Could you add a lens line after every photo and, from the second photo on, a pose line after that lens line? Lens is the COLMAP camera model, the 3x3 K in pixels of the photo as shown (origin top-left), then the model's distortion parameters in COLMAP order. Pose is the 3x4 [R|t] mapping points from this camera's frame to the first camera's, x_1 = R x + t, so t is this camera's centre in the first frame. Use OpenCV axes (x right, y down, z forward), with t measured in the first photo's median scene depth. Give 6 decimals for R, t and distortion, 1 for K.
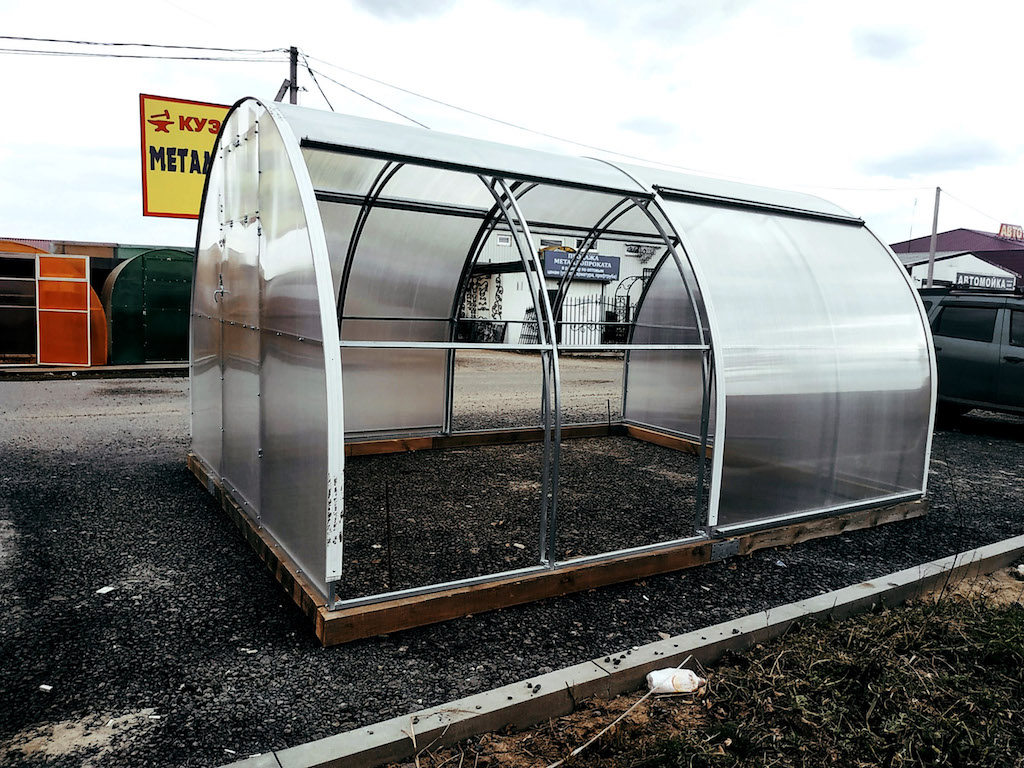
lens RADIAL K [[749.7, 0, 512.8], [0, 749.7, 384.7], [0, 0, 1]] dist [0.019319, -0.028082]
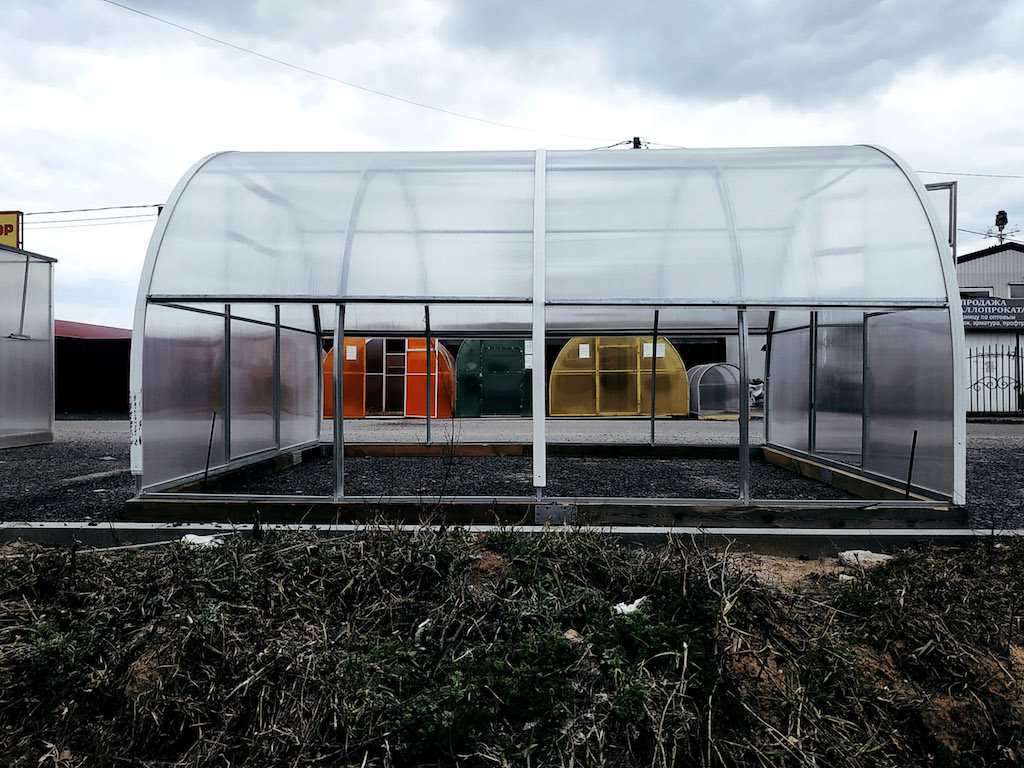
lens RADIAL K [[749.7, 0, 517.0], [0, 749.7, 381.5], [0, 0, 1]] dist [0.019319, -0.028082]
pose [[0.827379, -0.038359, -0.560332, 0.166733], [-0.030220, 0.993179, -0.112613, 0.034867], [0.560830, 0.110107, 0.820577, 0.039001]]
